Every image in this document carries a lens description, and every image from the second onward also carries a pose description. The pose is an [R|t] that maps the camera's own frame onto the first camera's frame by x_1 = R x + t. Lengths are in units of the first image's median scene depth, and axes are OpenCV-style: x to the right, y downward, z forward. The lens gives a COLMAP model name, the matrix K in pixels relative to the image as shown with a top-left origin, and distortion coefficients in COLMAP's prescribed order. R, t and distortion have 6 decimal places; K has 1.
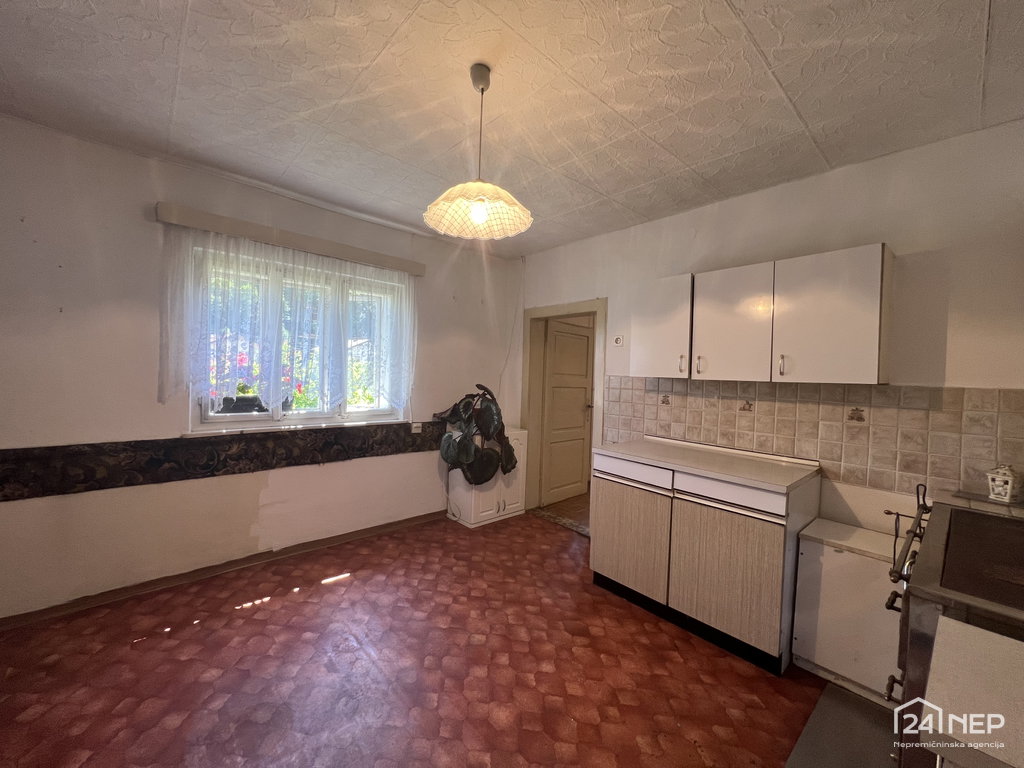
lens RADIAL K [[412.8, 0, 510.8], [0, 412.8, 384.6], [0, 0, 1]] dist [0.000677, 0.000778]
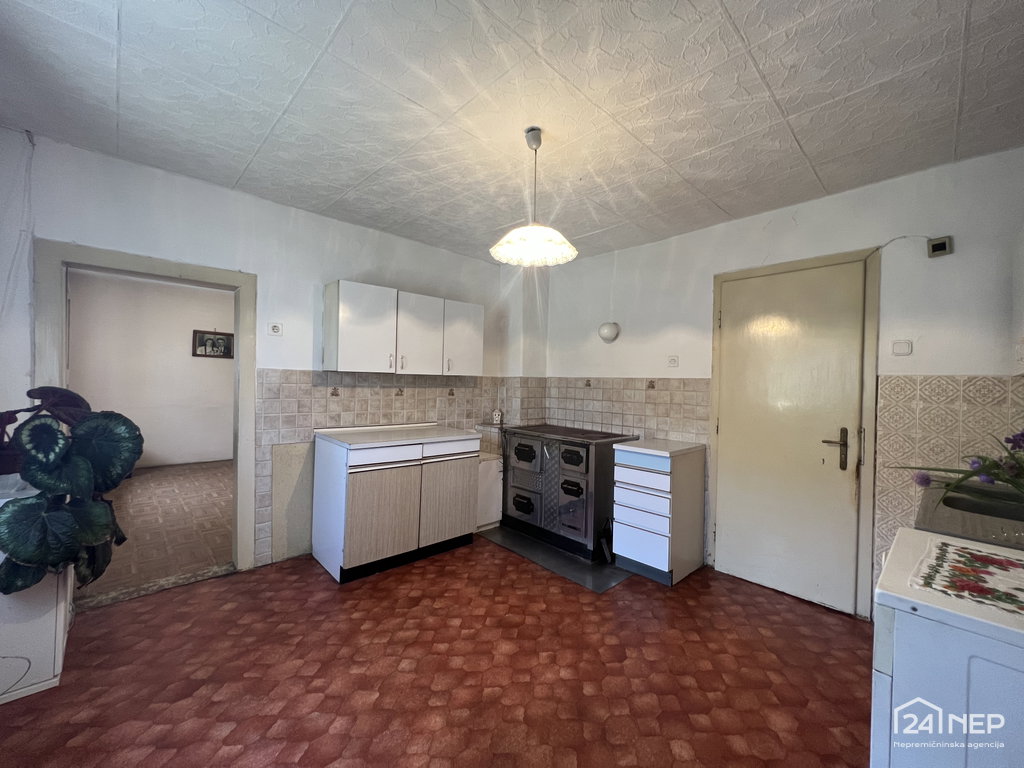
lens RADIAL K [[412.8, 0, 511.0], [0, 412.8, 383.8], [0, 0, 1]] dist [0.000677, 0.000778]
pose [[-0.035133, -0.043271, 0.998445, -0.858371], [-0.000041, 0.999062, 0.043296, -0.037790], [-0.999383, 0.001480, -0.035102, 0.709691]]
